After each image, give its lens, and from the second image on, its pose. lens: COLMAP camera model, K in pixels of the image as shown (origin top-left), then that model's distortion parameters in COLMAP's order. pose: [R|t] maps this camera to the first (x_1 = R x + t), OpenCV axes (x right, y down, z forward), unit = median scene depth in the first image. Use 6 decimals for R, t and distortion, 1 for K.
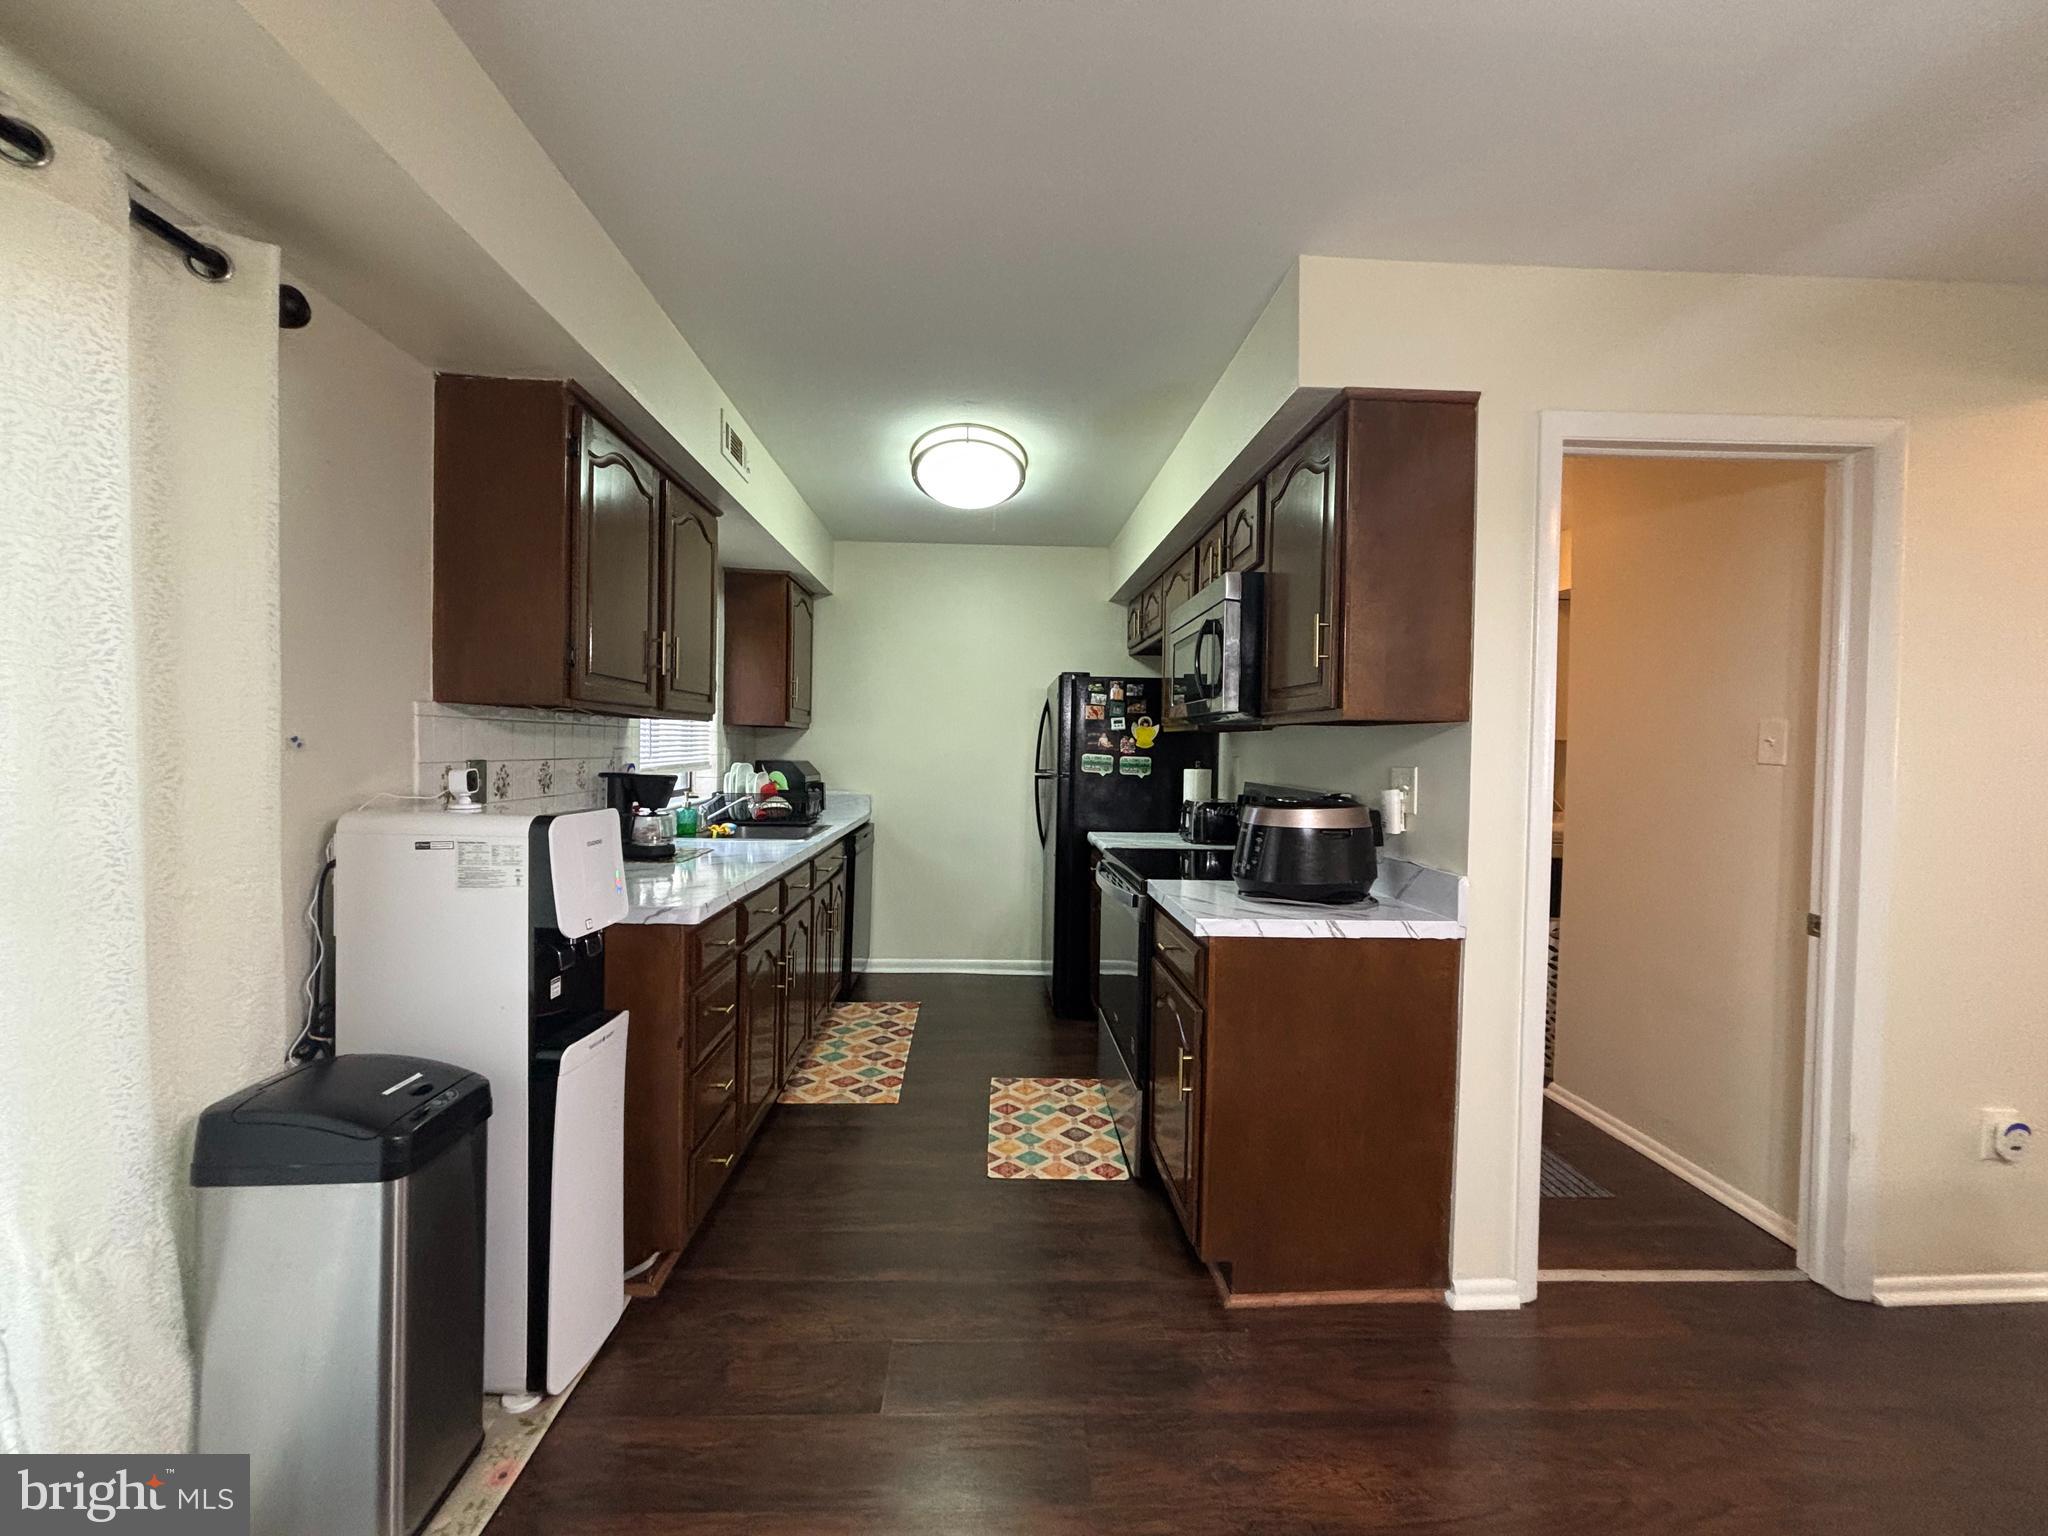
lens RADIAL K [[823.7, 0, 1023.4], [0, 823.7, 761.8], [0, 0, 1]] dist [-0.001150, 0.000805]
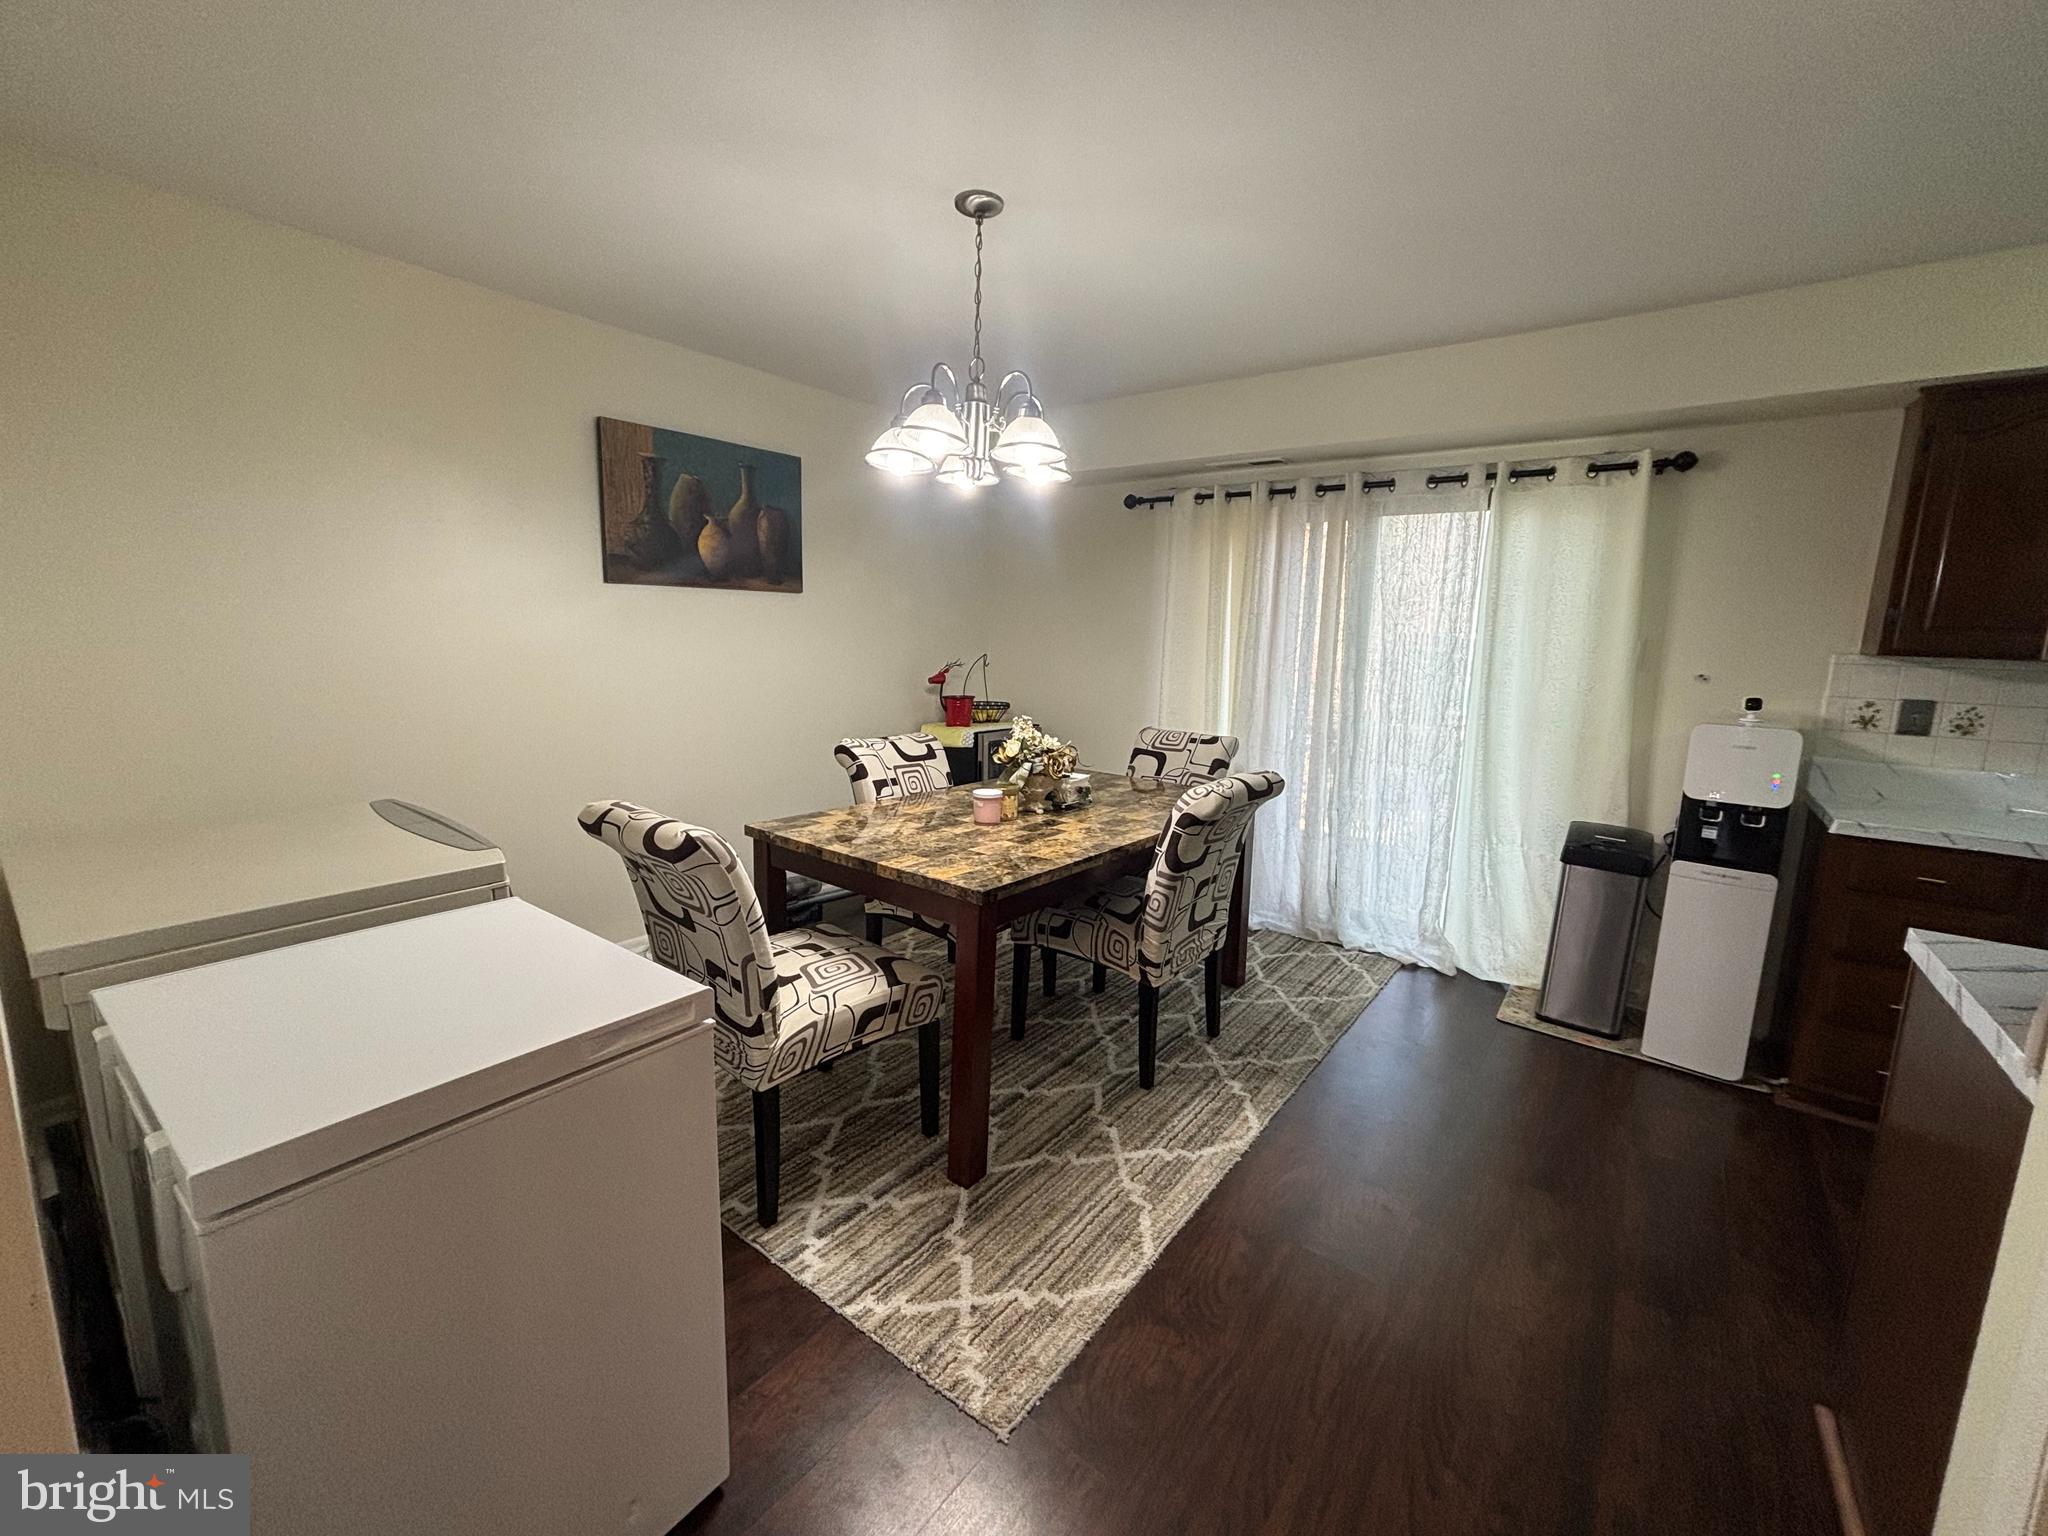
lens RADIAL K [[823.7, 0, 1018.9], [0, 823.7, 777.0], [0, 0, 1]] dist [-0.001150, 0.000805]
pose [[-0.647488, 0.095722, -0.756040, 1.263467], [-0.054142, 0.983795, 0.170926, -0.029206], [0.760150, 0.151606, -0.631813, 0.809478]]
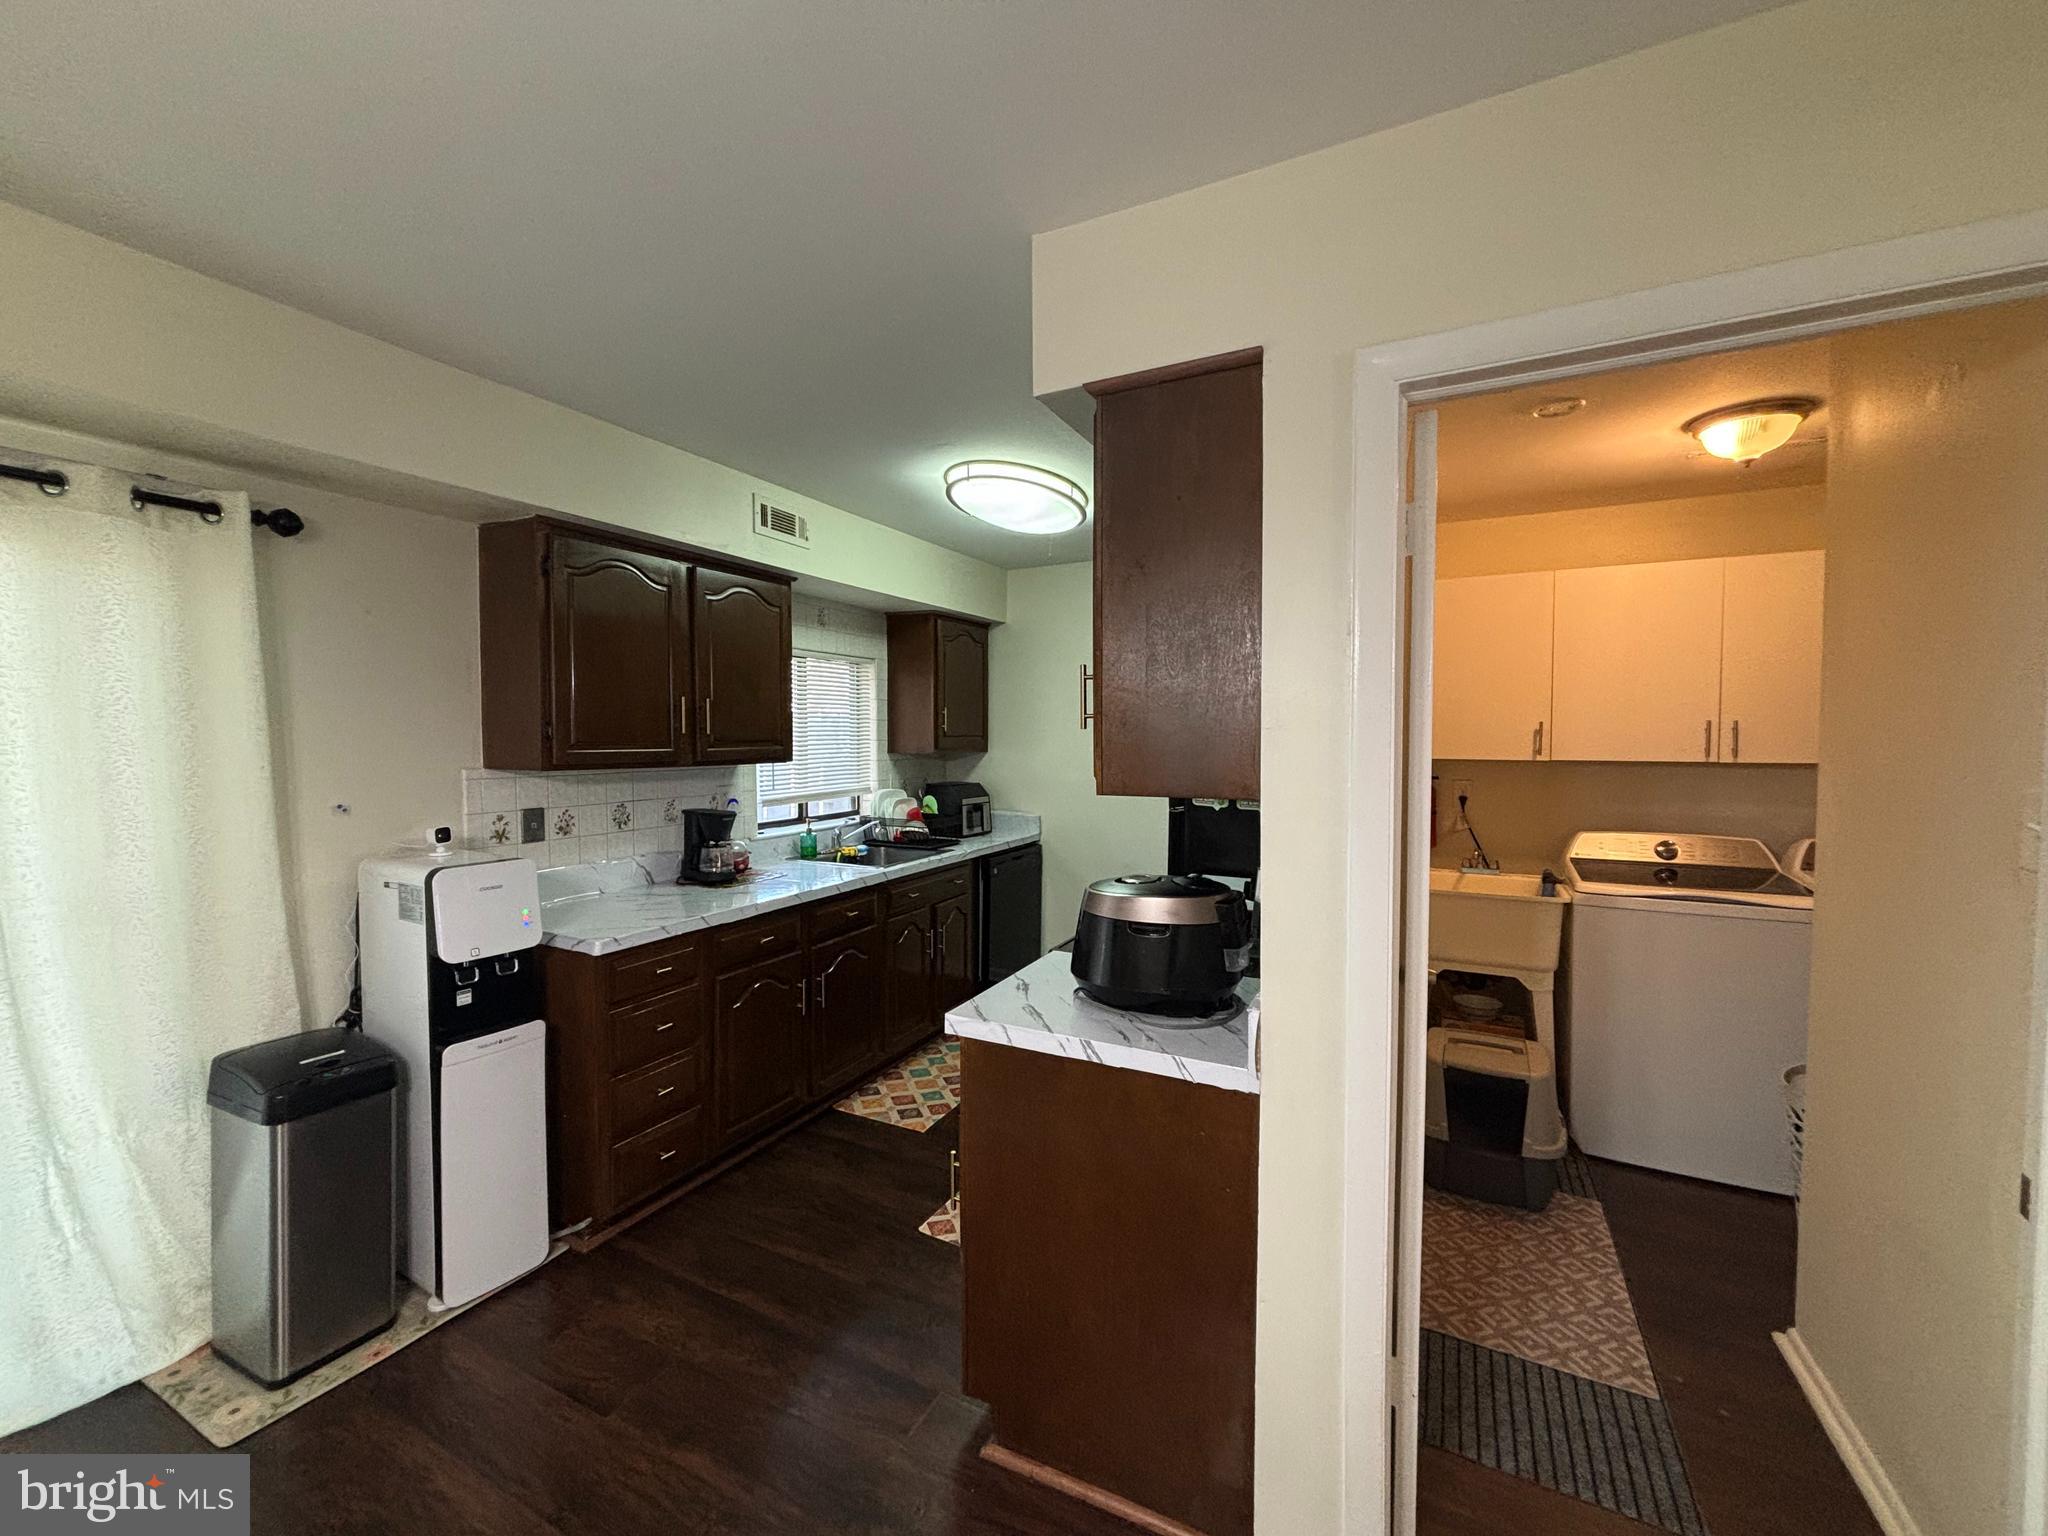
lens RADIAL K [[823.7, 0, 1020.0], [0, 823.7, 763.9], [0, 0, 1]] dist [-0.001150, 0.000805]
pose [[0.869945, 0.001048, -0.493147, 0.701330], [0.005130, 0.999924, 0.011175, -0.088681], [0.493121, -0.012251, 0.869874, 0.252320]]
